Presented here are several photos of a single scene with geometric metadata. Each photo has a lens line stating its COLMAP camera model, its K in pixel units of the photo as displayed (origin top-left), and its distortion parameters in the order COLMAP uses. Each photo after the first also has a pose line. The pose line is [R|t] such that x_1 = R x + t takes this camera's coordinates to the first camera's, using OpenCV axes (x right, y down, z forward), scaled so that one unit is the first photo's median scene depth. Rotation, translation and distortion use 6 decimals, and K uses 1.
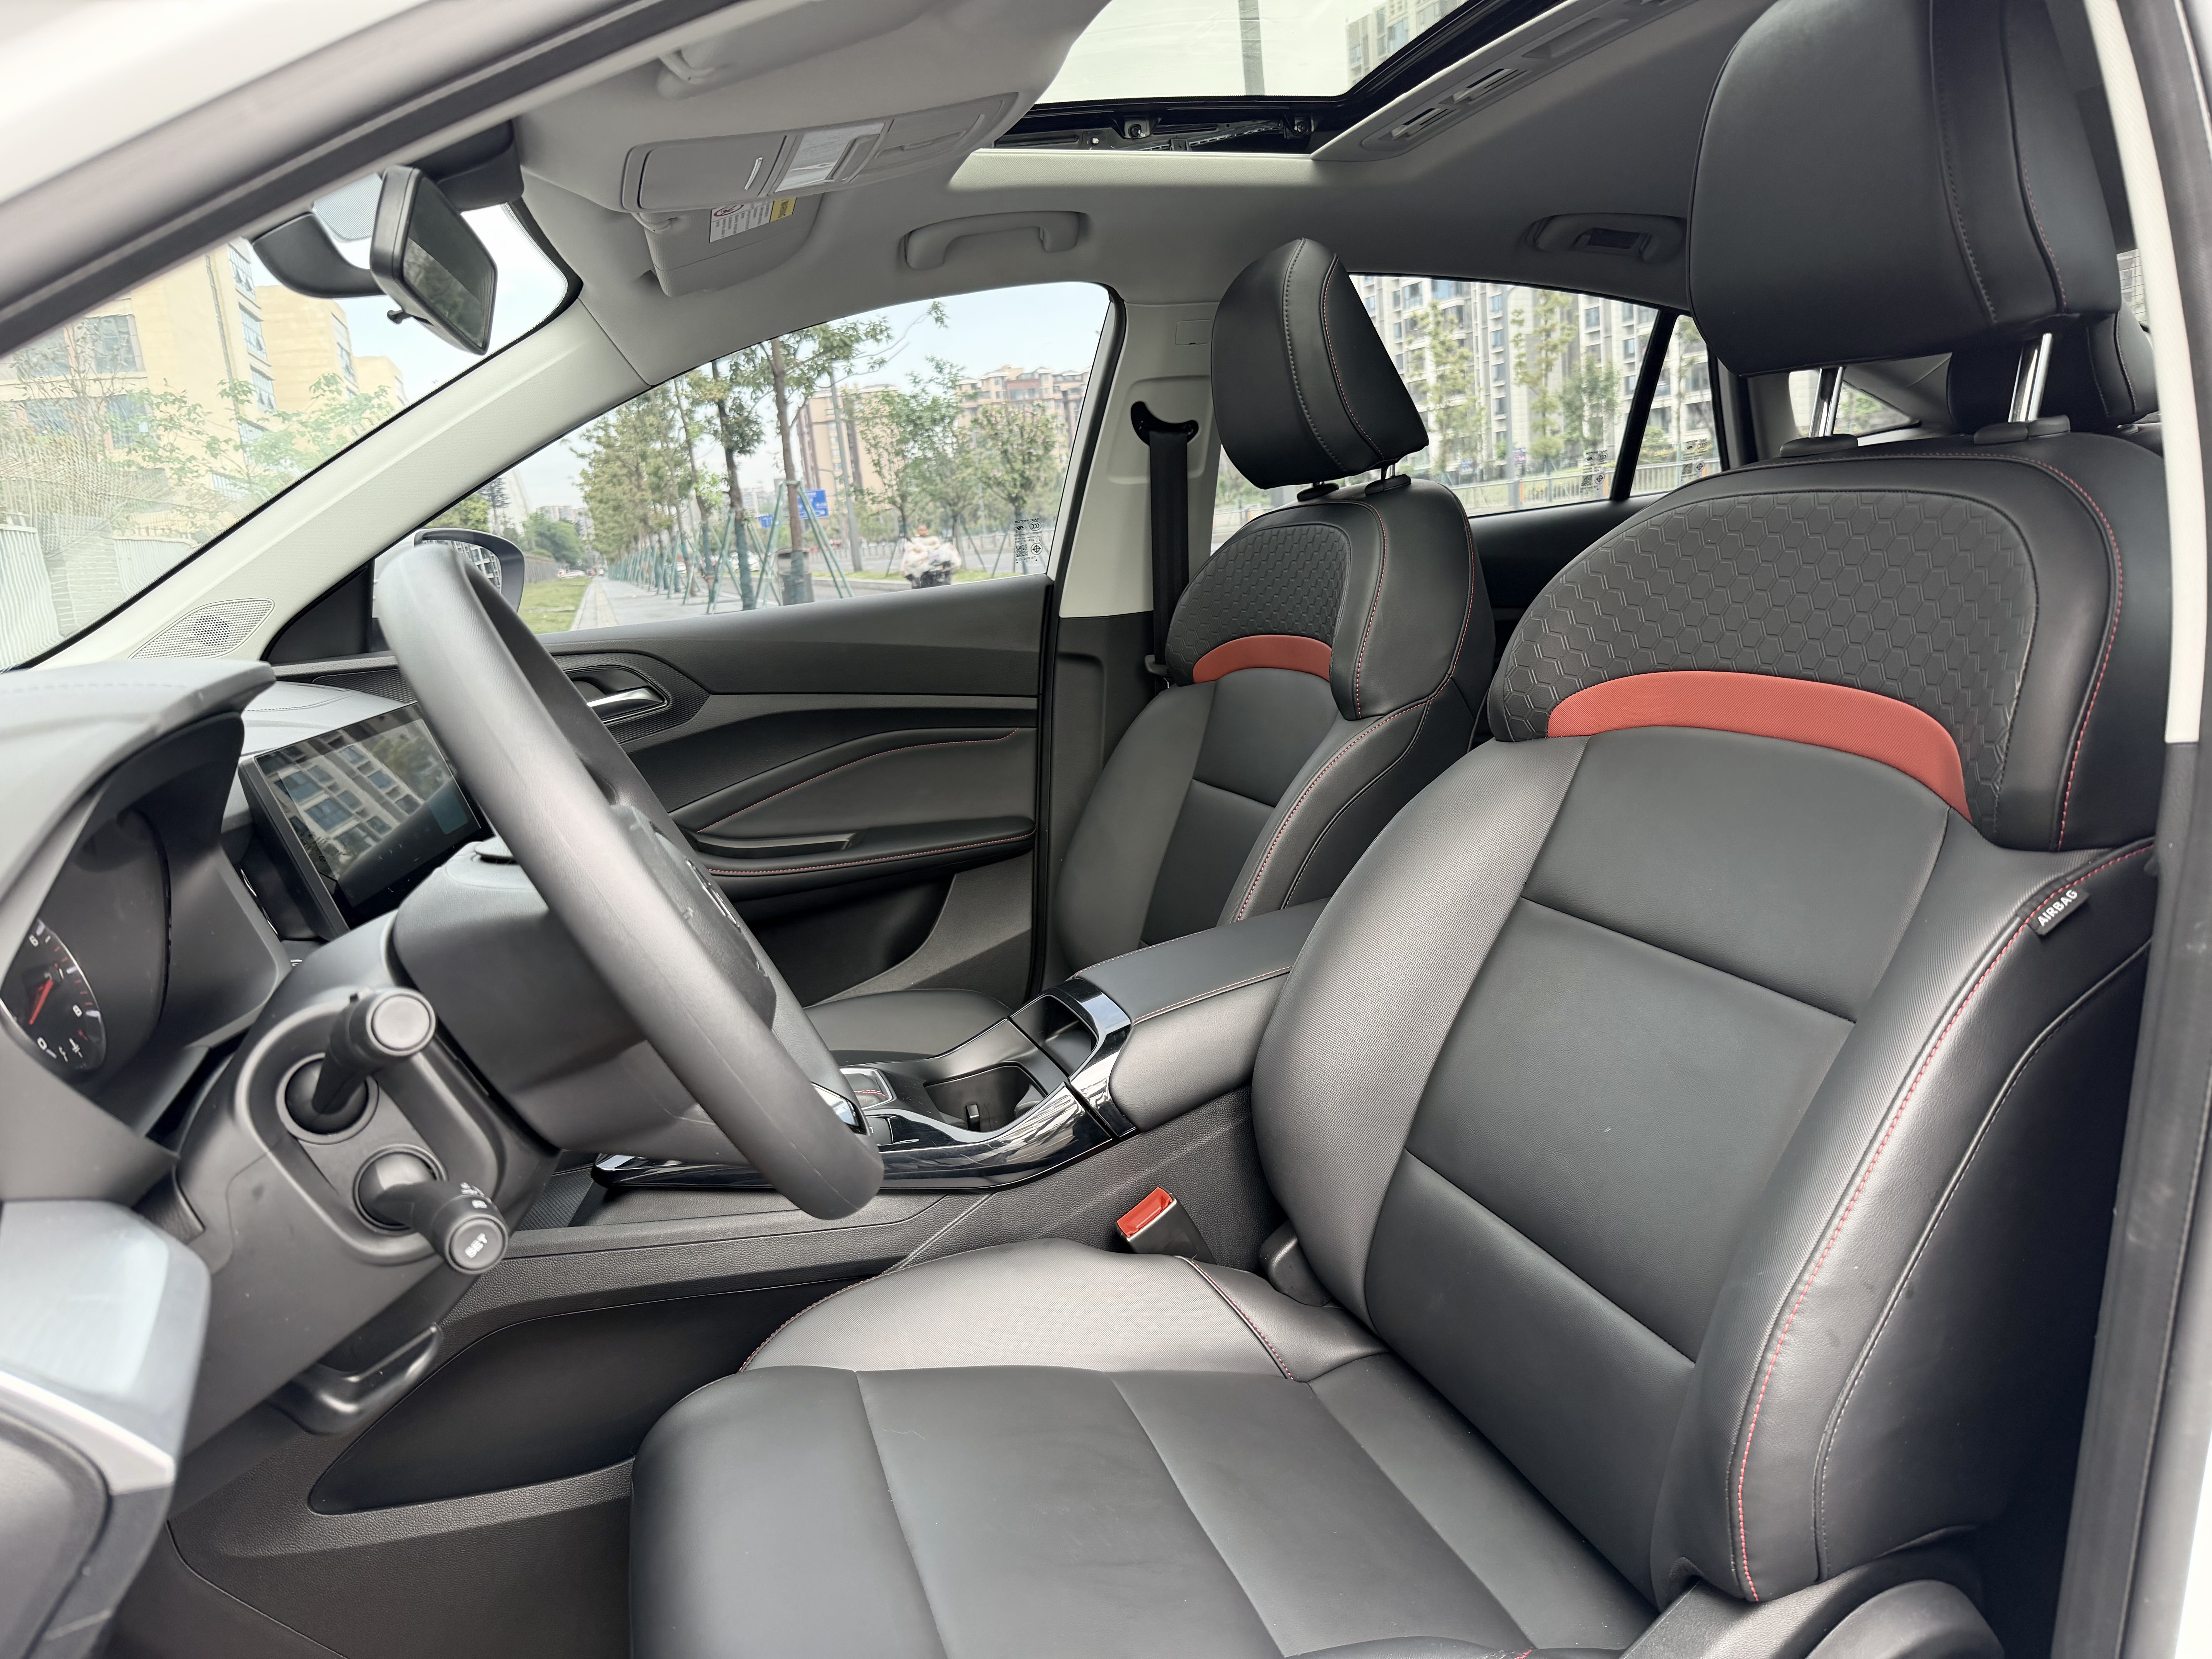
lens RADIAL K [[1575.7, 0, 1117.2], [0, 1575.7, 837.6], [0, 0, 1]] dist [0.044838, -0.074197]
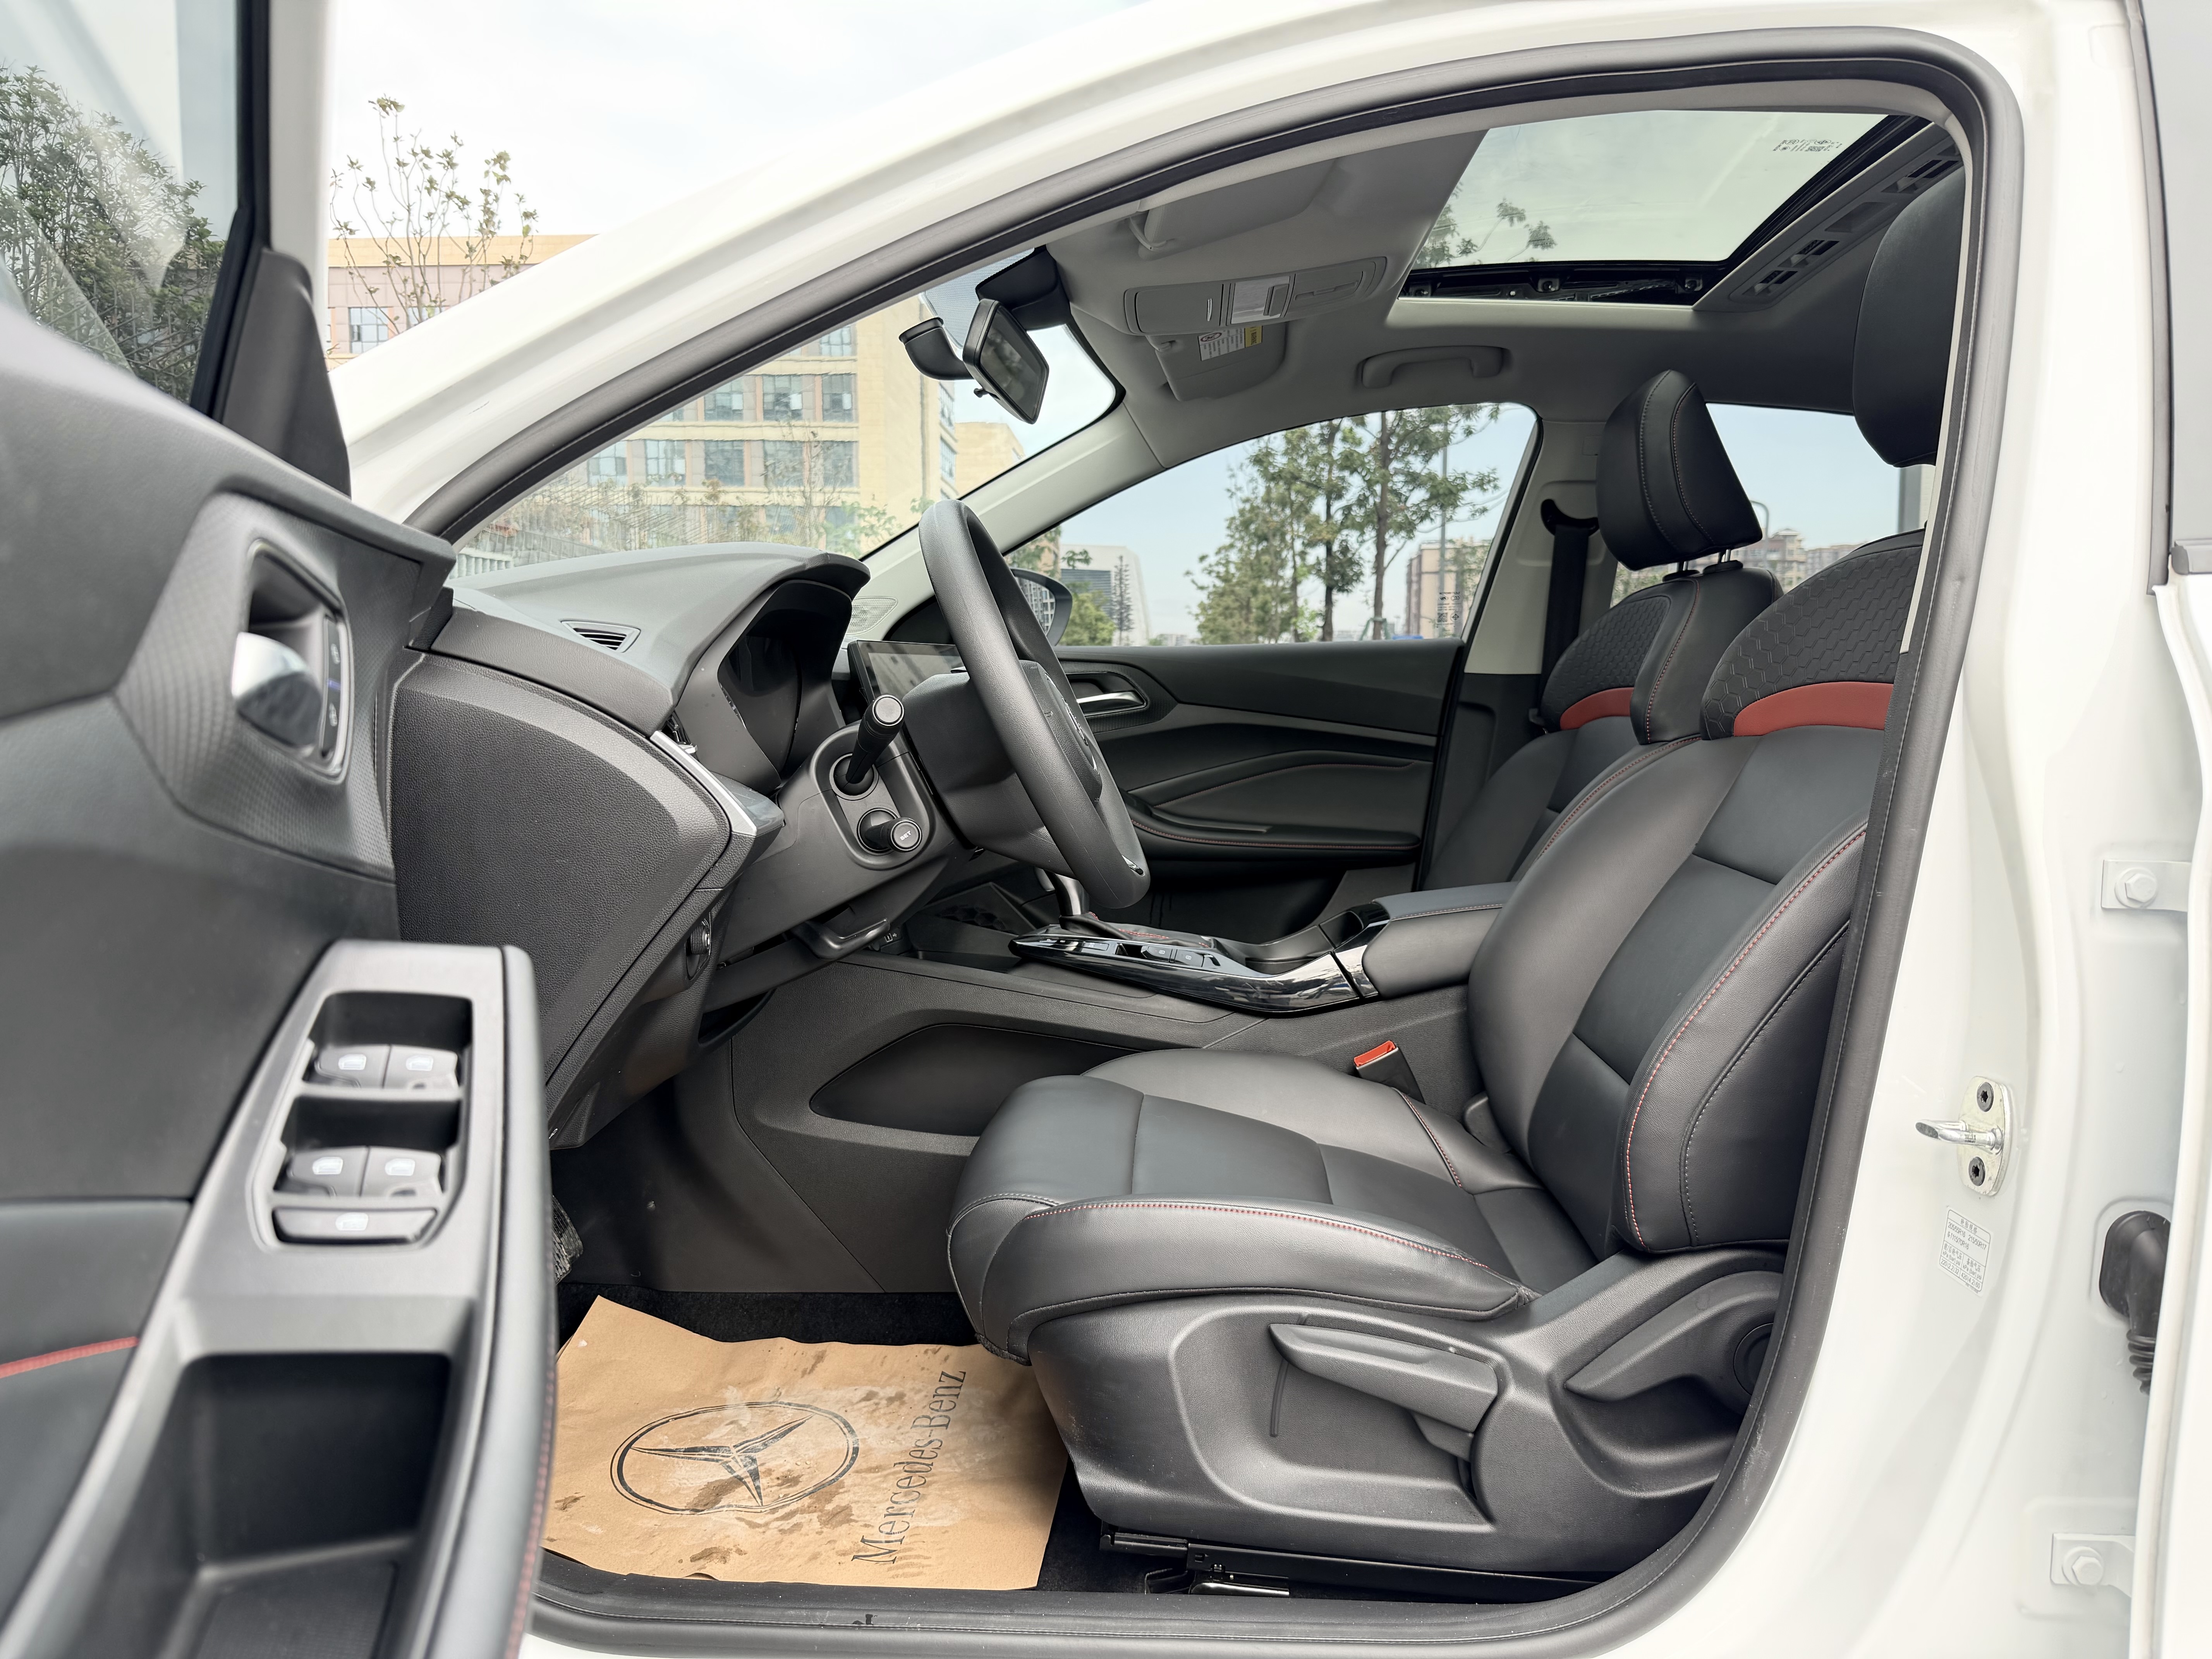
lens RADIAL K [[1575.7, 0, 1090.5], [0, 1575.7, 839.2], [0, 0, 1]] dist [0.044838, -0.074197]
pose [[0.923438, 0.128693, -0.361524, 0.190108], [-0.160079, 0.985392, -0.058114, 0.127975], [0.348764, 0.111537, 0.930550, -0.269885]]
